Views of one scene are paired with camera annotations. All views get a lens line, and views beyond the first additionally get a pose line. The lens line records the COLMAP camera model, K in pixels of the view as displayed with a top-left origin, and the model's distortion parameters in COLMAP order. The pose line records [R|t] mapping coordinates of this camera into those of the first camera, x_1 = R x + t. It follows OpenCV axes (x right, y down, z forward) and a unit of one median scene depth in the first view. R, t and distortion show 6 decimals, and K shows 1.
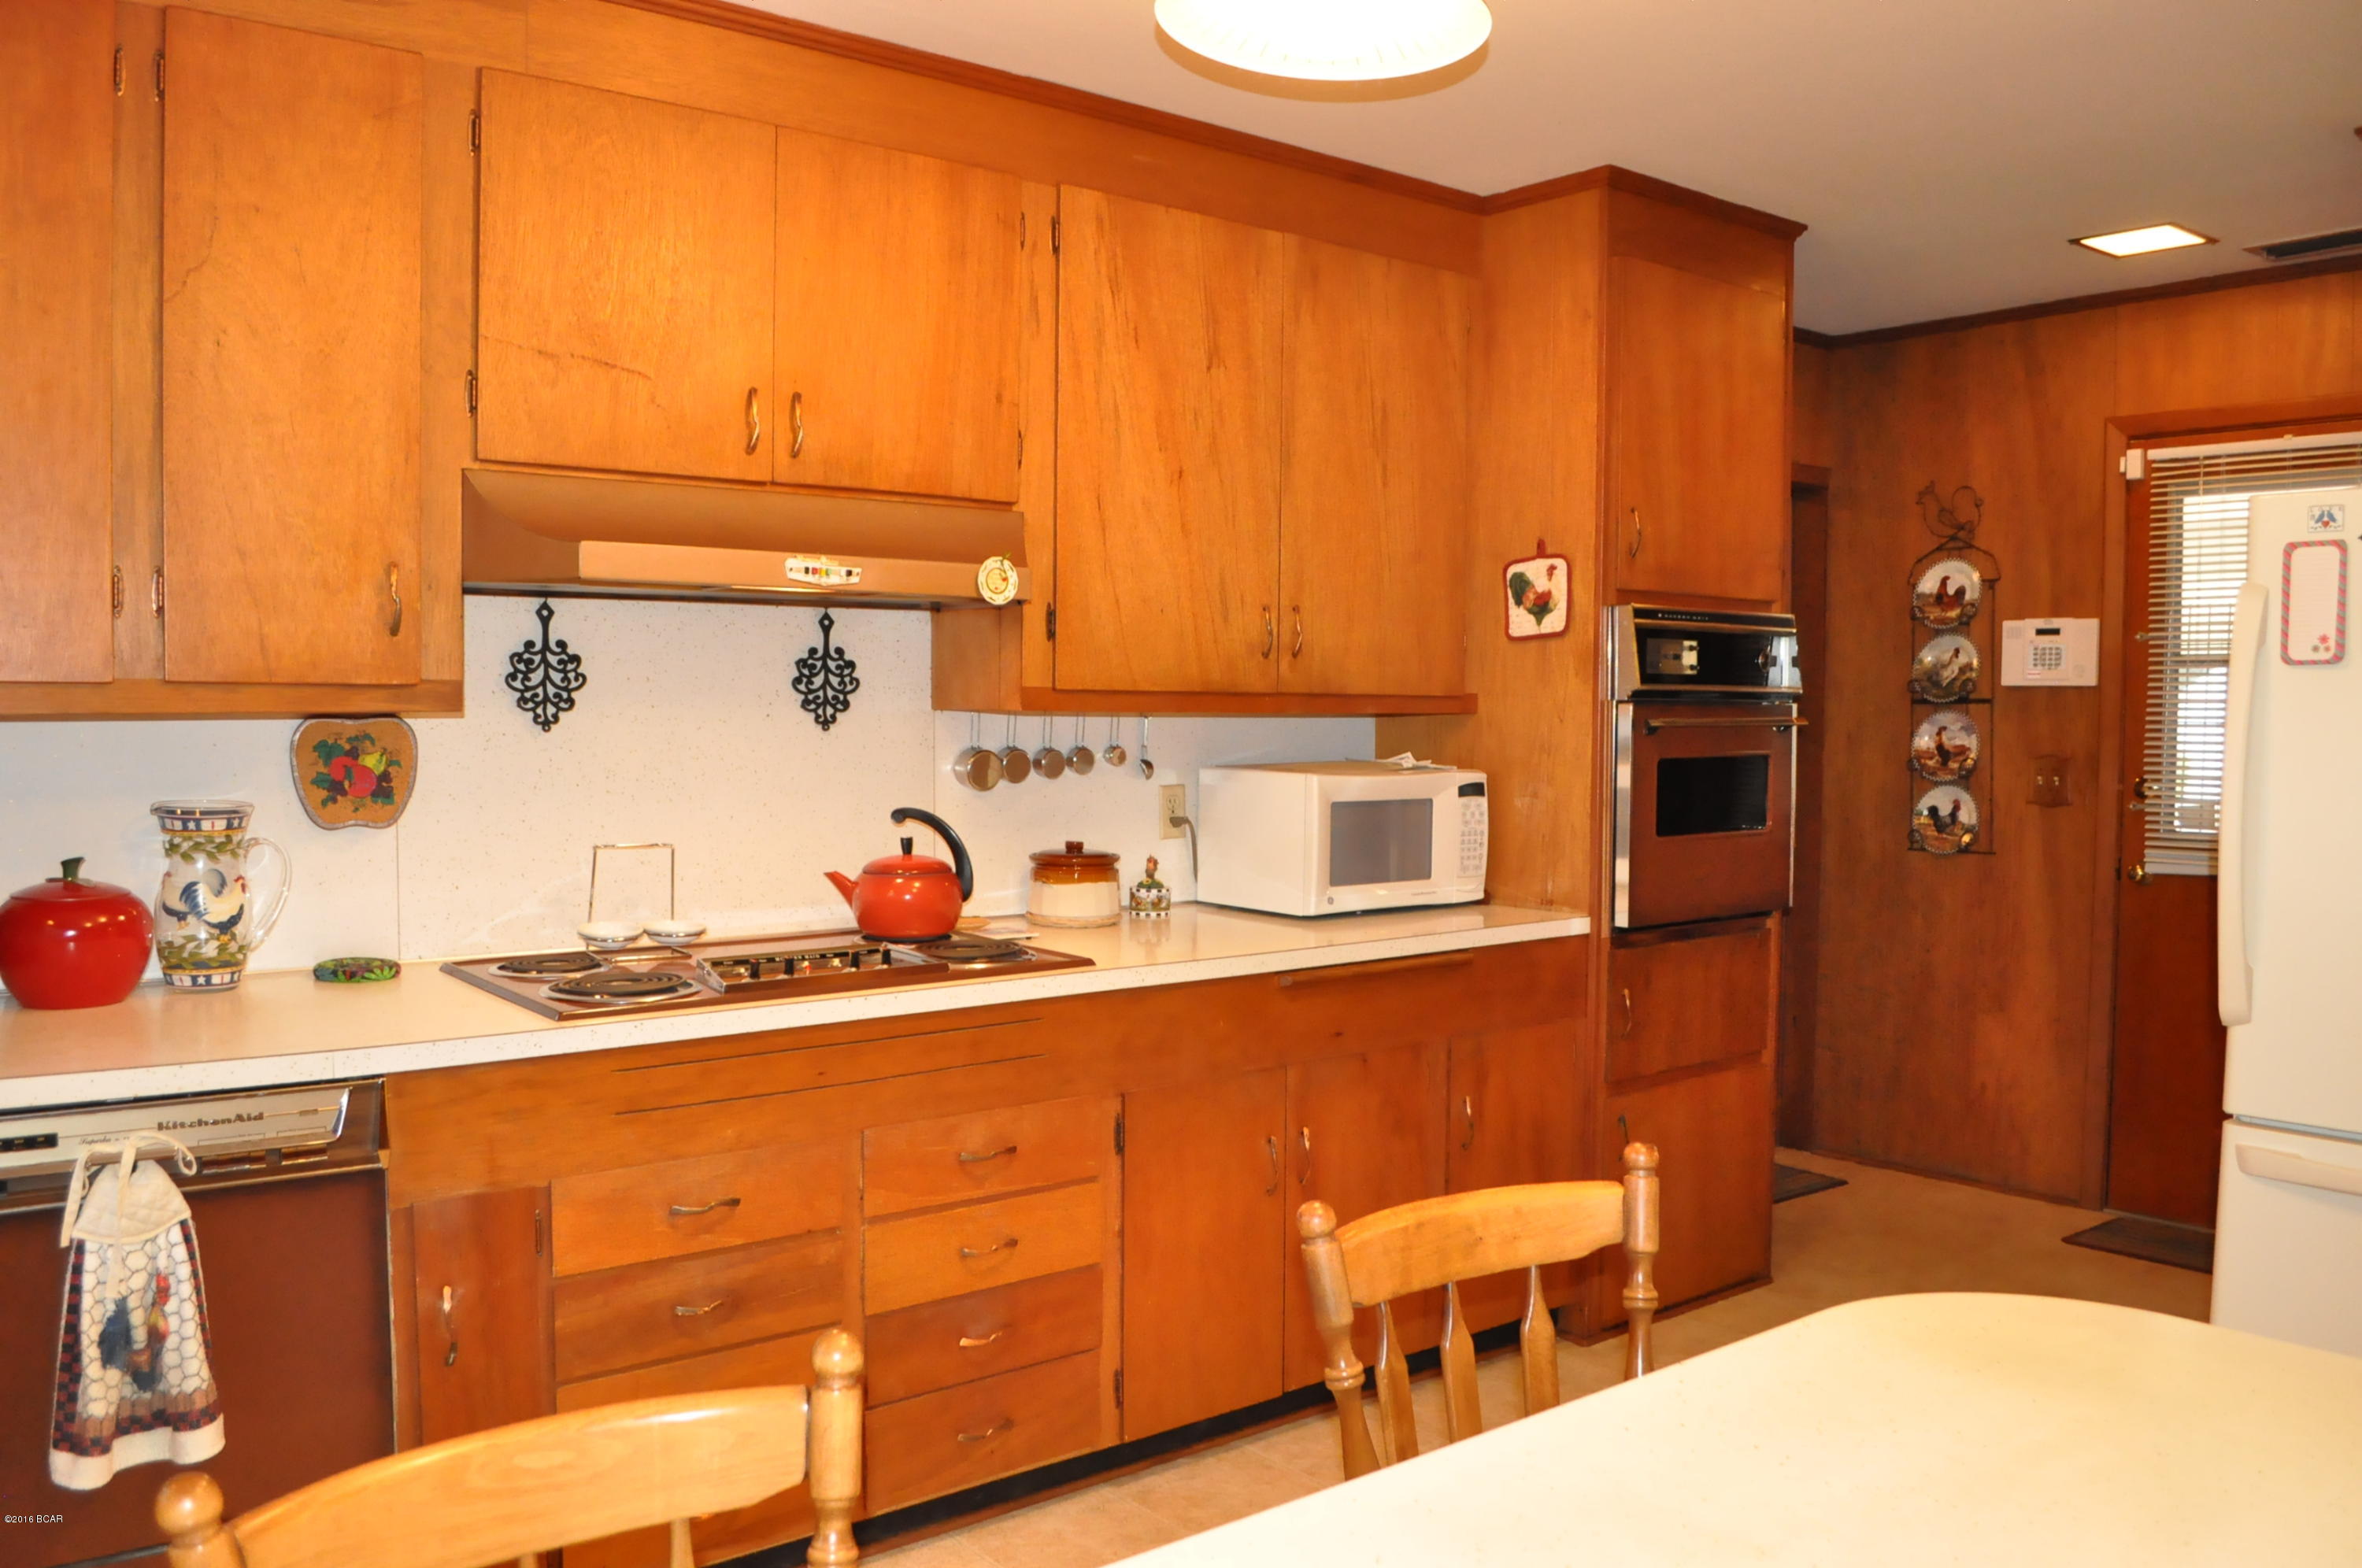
lens RADIAL K [[1867.5, 0, 1184.3], [0, 1867.5, 789.6], [0, 0, 1]] dist [-0.083249, 0.010308]
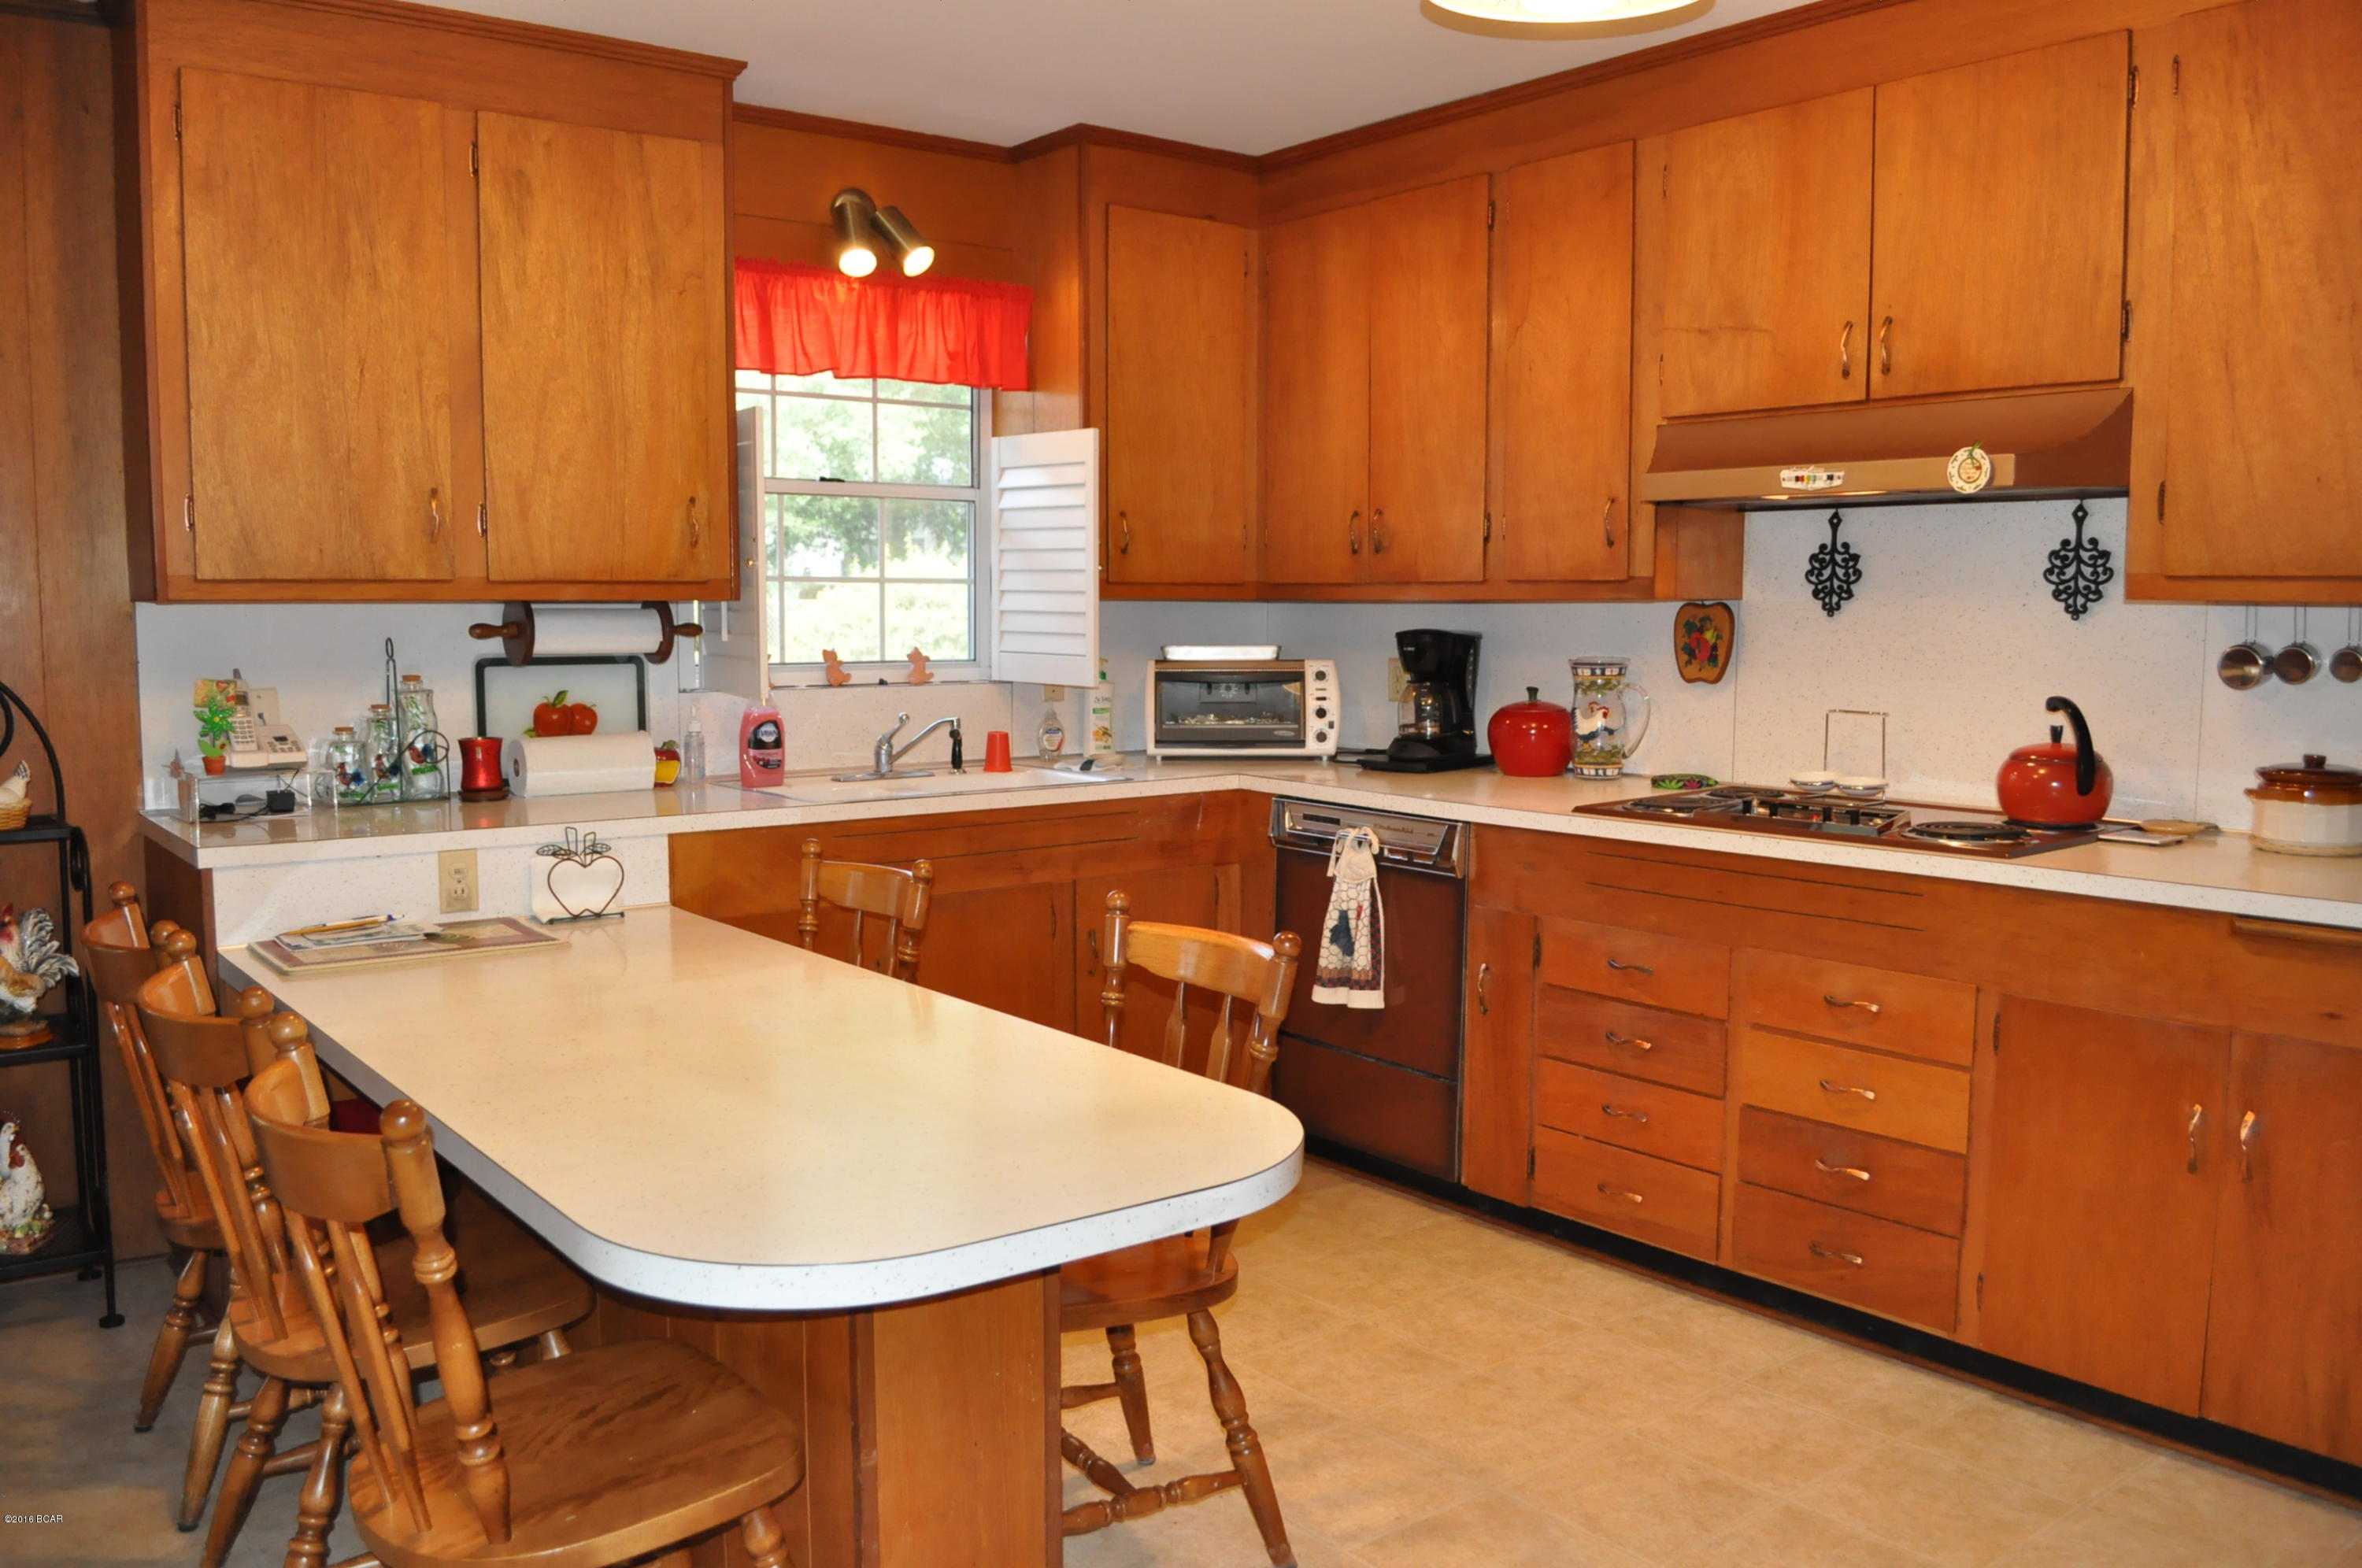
lens RADIAL K [[1867.5, 0, 1183.7], [0, 1867.5, 787.7], [0, 0, 1]] dist [-0.083249, 0.010308]
pose [[-0.011979, 0.094653, -0.995438, 0.960203], [-0.044075, 0.994492, 0.095093, -0.016503], [0.998956, 0.045013, -0.007741, 0.607899]]
